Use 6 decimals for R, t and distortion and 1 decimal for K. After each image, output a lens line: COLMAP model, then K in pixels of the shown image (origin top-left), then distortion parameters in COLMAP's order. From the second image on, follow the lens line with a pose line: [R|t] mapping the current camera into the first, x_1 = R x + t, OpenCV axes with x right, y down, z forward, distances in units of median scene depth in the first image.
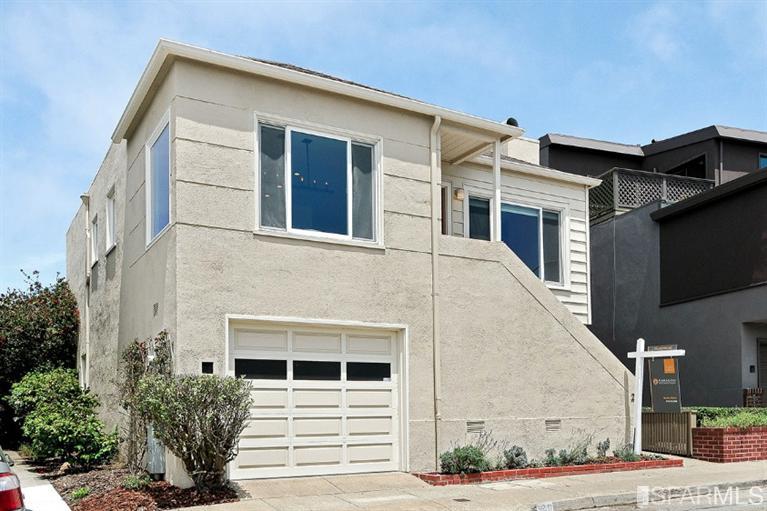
lens RADIAL K [[693.3, 0, 384.3], [0, 693.3, 256.9], [0, 0, 1]] dist [-0.029237, 0.036058]
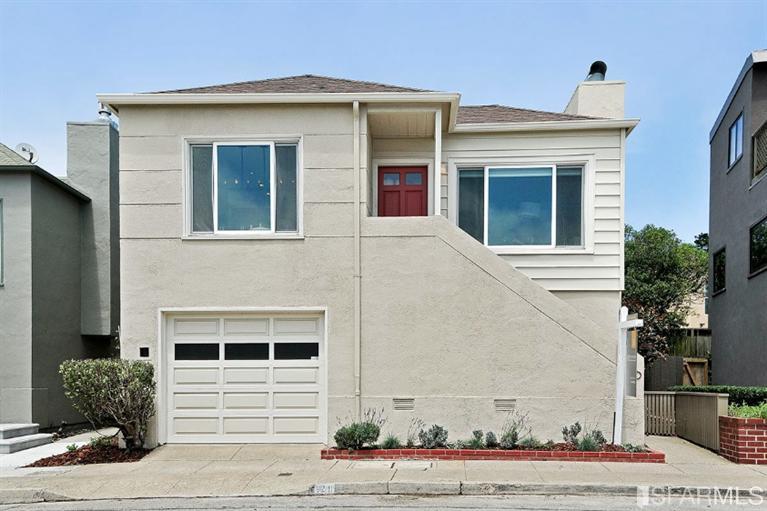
lens RADIAL K [[654.0, 0, 384.1], [0, 654.0, 259.2], [0, 0, 1]] dist [0.071753, -0.008287]
pose [[0.844988, -0.086454, -0.527752, 0.646405], [0.108335, 0.994058, 0.010612, 0.024178], [0.523698, -0.066141, 0.849333, 0.195025]]
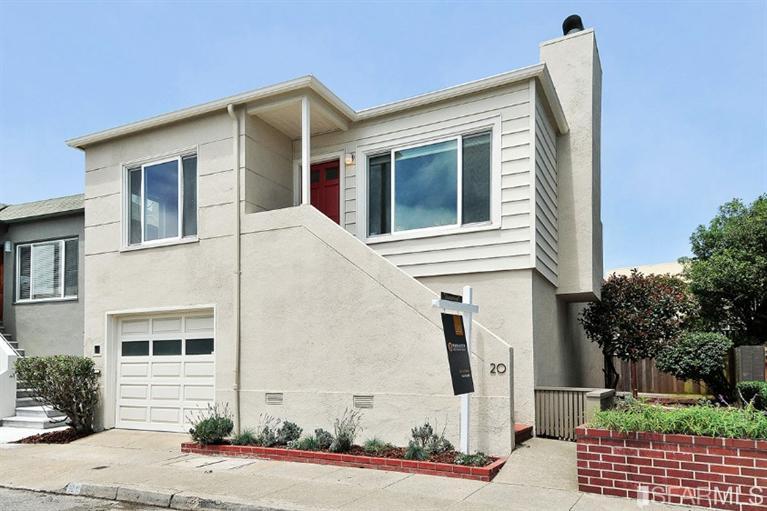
lens RADIAL K [[524.3, 0, 370.6], [0, 524.3, 267.3], [0, 0, 1]] dist [0.065845, -0.006948]
pose [[0.561568, -0.145629, -0.814514, 0.876488], [0.174624, 0.983077, -0.055373, 0.131160], [0.808794, -0.111138, 0.577495, 0.718249]]
